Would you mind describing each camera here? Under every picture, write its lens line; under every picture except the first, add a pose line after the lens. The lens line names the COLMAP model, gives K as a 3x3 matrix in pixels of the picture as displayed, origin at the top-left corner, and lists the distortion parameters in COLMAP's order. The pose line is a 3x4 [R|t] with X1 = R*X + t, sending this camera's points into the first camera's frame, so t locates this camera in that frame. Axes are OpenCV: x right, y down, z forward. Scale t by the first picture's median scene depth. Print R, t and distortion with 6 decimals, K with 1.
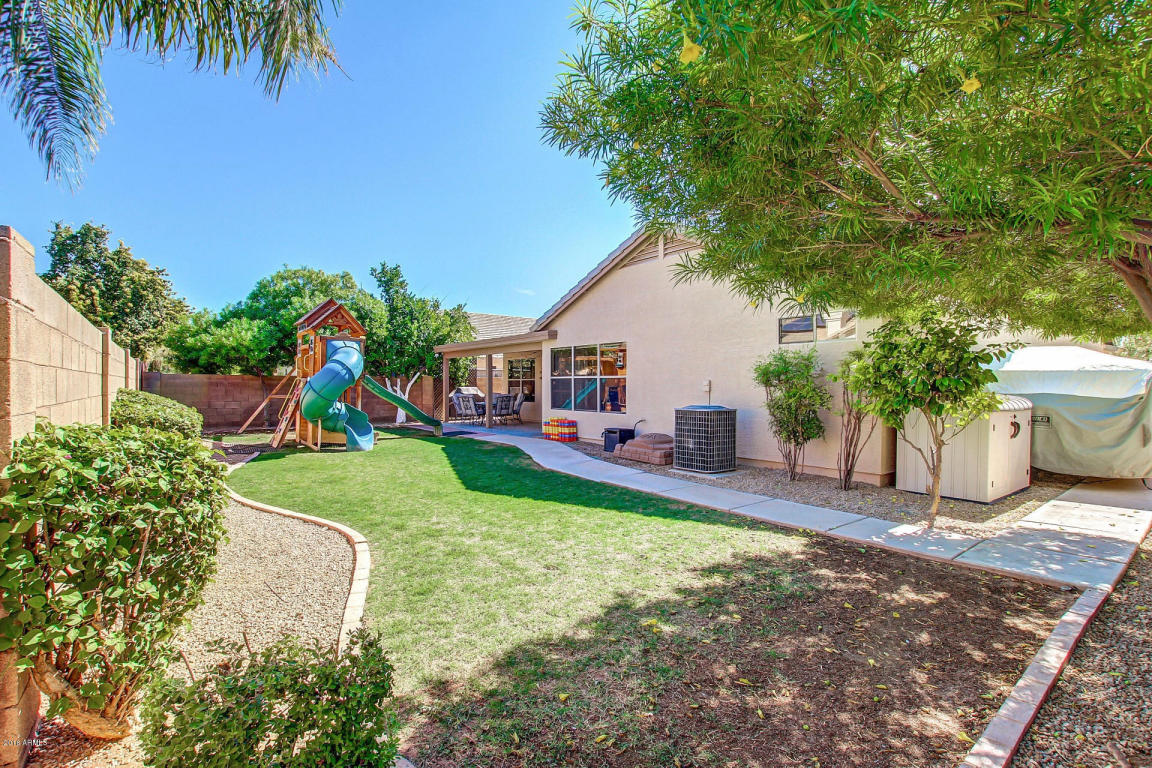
lens RADIAL K [[533.2, 0, 571.3], [0, 533.2, 385.8], [0, 0, 1]] dist [-0.000547, -0.000423]
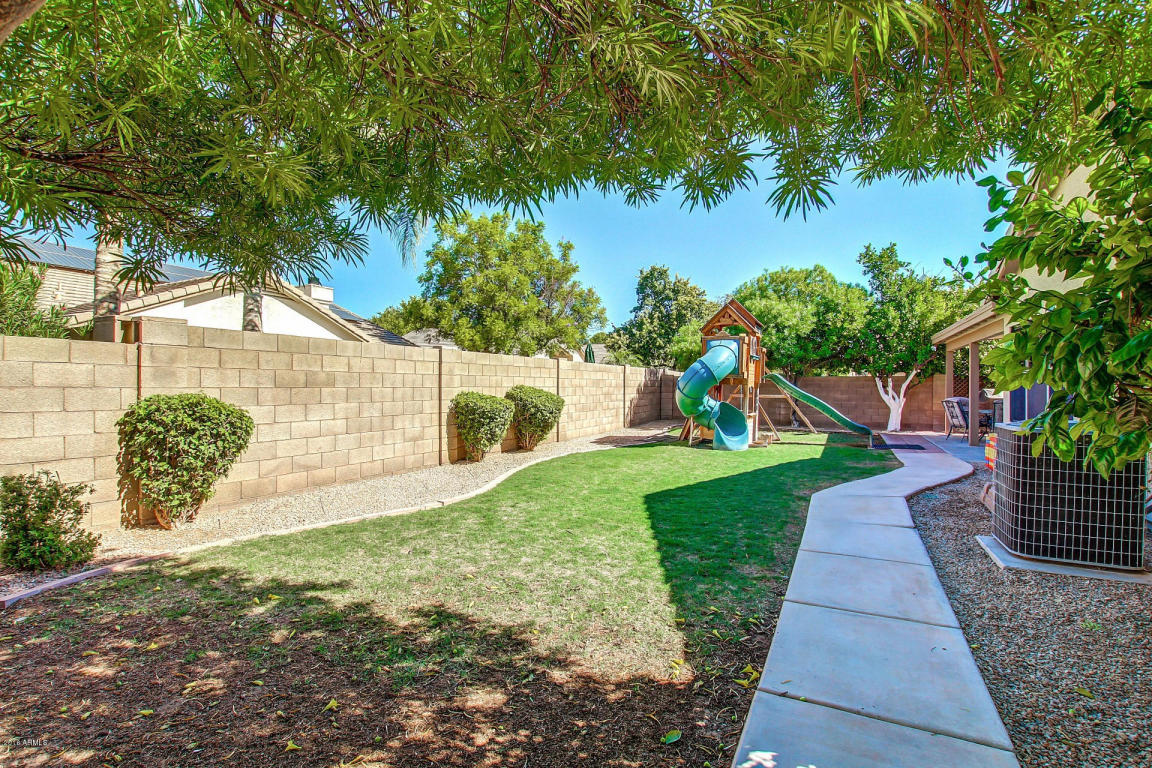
lens RADIAL K [[533.2, 0, 571.2], [0, 533.2, 385.5], [0, 0, 1]] dist [-0.000547, -0.000423]
pose [[0.414604, -0.005955, -0.909982, 0.909917], [-0.003146, 0.999963, -0.007977, 0.025994], [0.909996, 0.006170, 0.414570, 0.760151]]
